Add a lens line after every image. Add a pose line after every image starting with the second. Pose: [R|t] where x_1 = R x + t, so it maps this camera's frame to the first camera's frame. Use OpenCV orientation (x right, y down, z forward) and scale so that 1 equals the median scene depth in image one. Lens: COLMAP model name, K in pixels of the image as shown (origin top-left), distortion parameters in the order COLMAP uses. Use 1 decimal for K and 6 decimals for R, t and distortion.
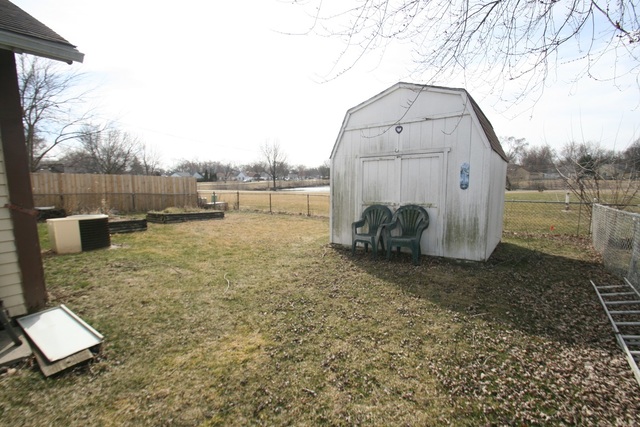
lens RADIAL K [[298.9, 0, 321.4], [0, 298.9, 220.2], [0, 0, 1]] dist [0.001058, -0.009860]
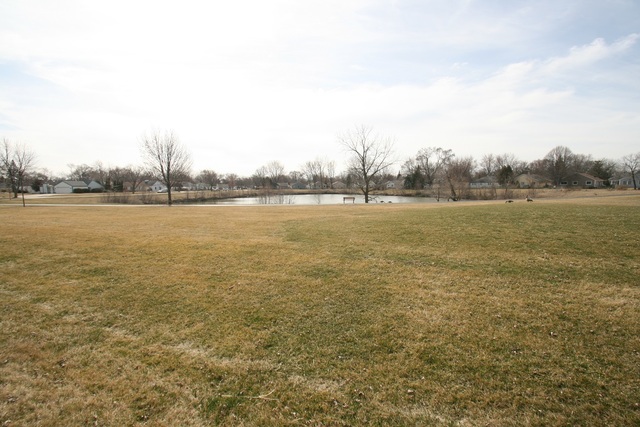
lens RADIAL K [[298.9, 0, 316.5], [0, 298.9, 216.7], [0, 0, 1]] dist [0.001058, -0.009860]
pose [[0.981457, -0.019785, 0.190659, 0.195479], [0.028347, 0.998703, -0.042286, -0.111636], [-0.189575, 0.046906, 0.980745, 0.932022]]
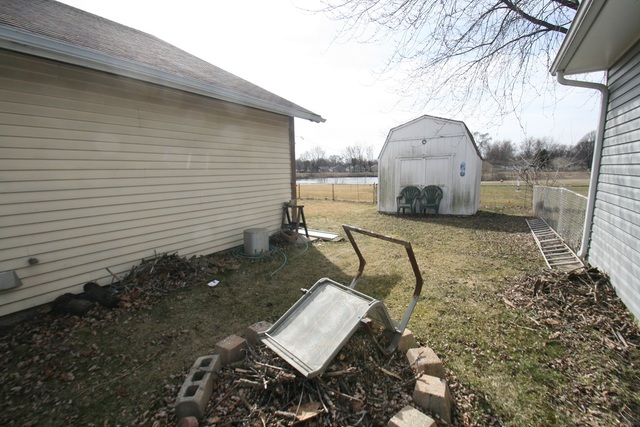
lens RADIAL K [[298.9, 0, 321.2], [0, 298.9, 219.7], [0, 0, 1]] dist [0.001058, -0.009860]
pose [[0.996023, -0.018525, 0.087146, -0.235119], [0.016747, 0.999637, 0.021089, 0.046869], [-0.087505, -0.019546, 0.995972, -0.322206]]
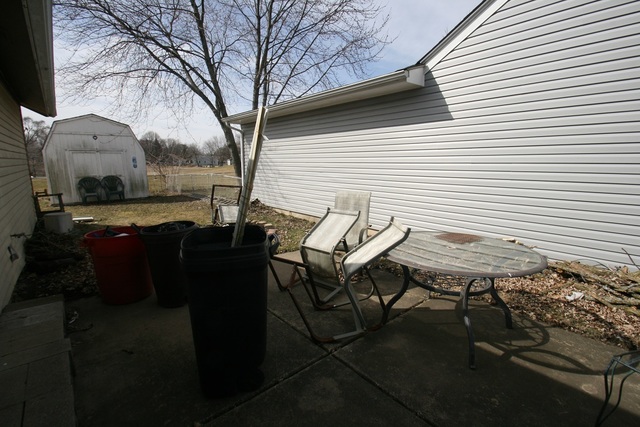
lens RADIAL K [[298.9, 0, 320.2], [0, 298.9, 216.4], [0, 0, 1]] dist [0.001058, -0.009860]
pose [[0.232880, -0.160040, 0.959246, -0.646704], [0.127814, 0.982847, 0.132948, 0.063349], [-0.964070, 0.091644, 0.249341, -0.411014]]
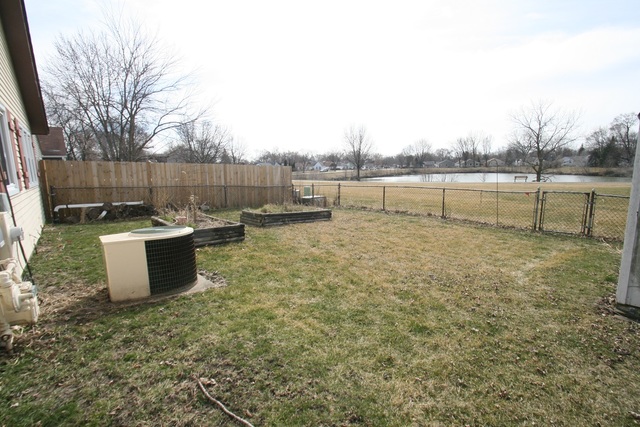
lens RADIAL K [[298.9, 0, 318.1], [0, 298.9, 218.7], [0, 0, 1]] dist [0.001058, -0.009860]
pose [[0.968523, 0.031146, -0.246969, -0.174964], [-0.023727, 0.999175, 0.032960, -0.032584], [0.247792, -0.026063, 0.968463, 0.259597]]
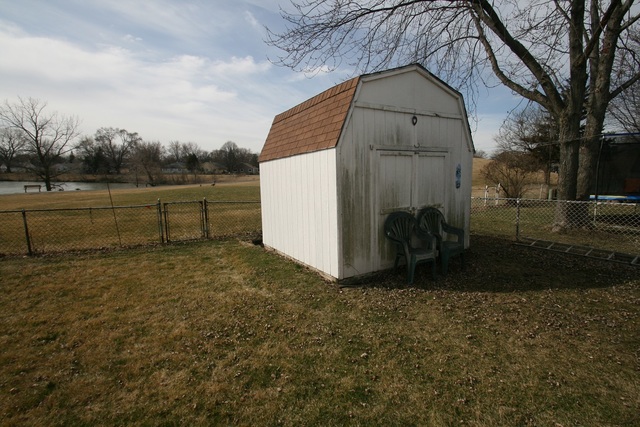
lens RADIAL K [[298.9, 0, 325.1], [0, 298.9, 217.9], [0, 0, 1]] dist [0.001058, -0.009860]
pose [[0.392193, -0.130213, 0.910620, -0.309126], [0.119875, 0.988724, 0.089753, -0.065742], [-0.912039, 0.073961, 0.403380, 0.436004]]
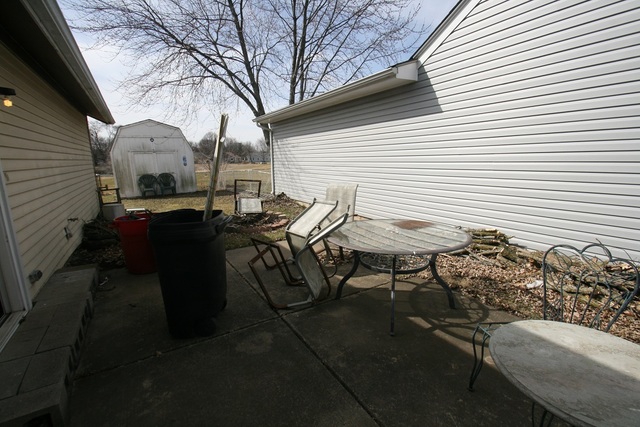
lens RADIAL K [[298.9, 0, 319.6], [0, 298.9, 216.7], [0, 0, 1]] dist [0.001058, -0.009860]
pose [[0.391214, -0.174052, 0.903691, -0.658556], [0.142307, 0.981583, 0.127449, 0.074312], [-0.909231, 0.078742, 0.408778, -0.486036]]
